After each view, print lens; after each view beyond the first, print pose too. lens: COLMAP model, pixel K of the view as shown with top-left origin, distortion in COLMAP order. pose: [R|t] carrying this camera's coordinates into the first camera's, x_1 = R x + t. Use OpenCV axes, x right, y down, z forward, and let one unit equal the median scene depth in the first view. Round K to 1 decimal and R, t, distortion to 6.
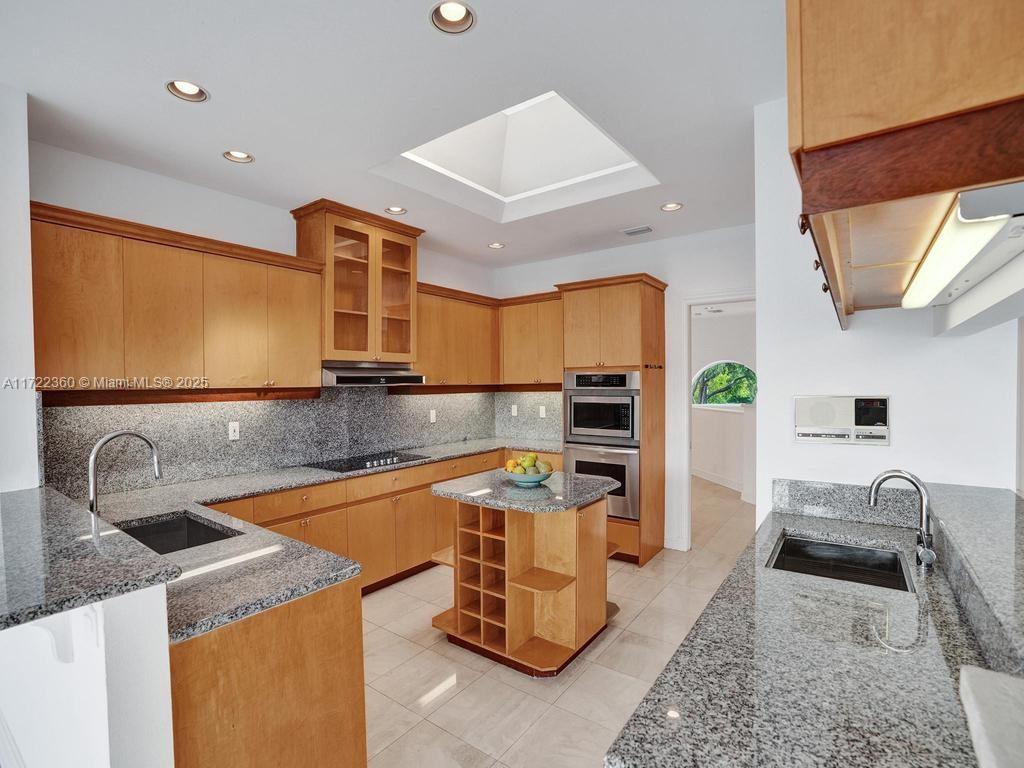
lens RADIAL K [[476.0, 0, 524.7], [0, 476.0, 385.3], [0, 0, 1]] dist [-0.067485, 0.025264]
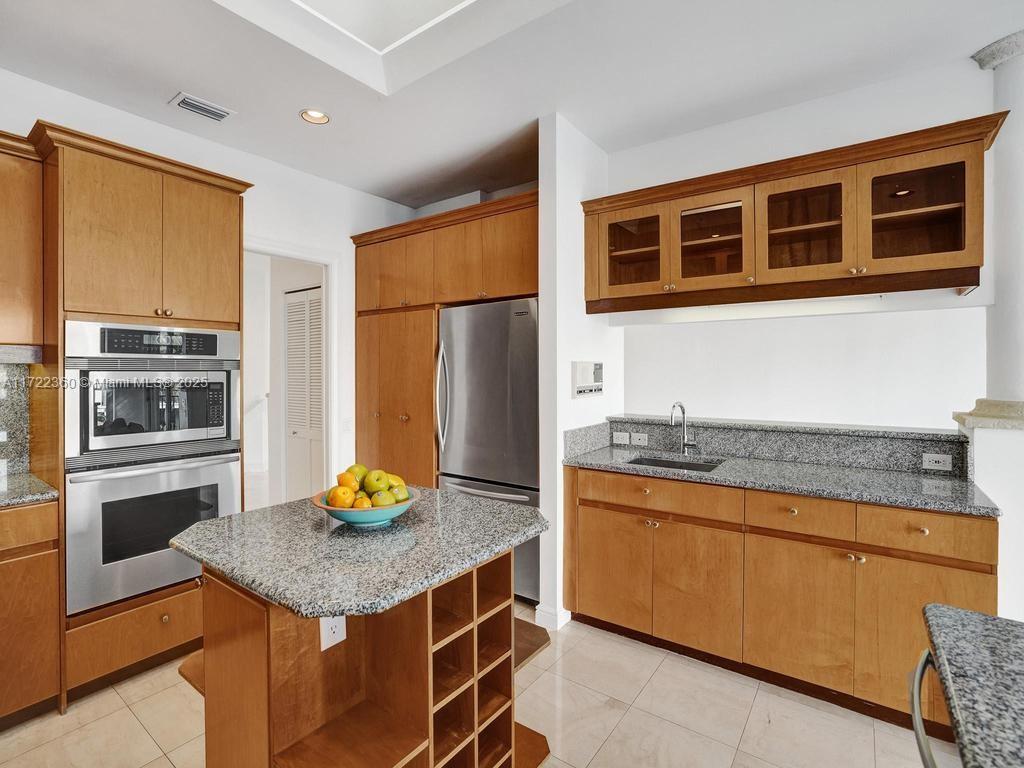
lens RADIAL K [[494.5, 0, 514.1], [0, 494.5, 366.2], [0, 0, 1]] dist [-0.019196, 0.000207]
pose [[0.004094, 0.014846, 0.999881, -0.422649], [0.004759, 0.999878, -0.014865, 0.028544], [-0.999980, 0.004819, 0.004023, 0.617638]]
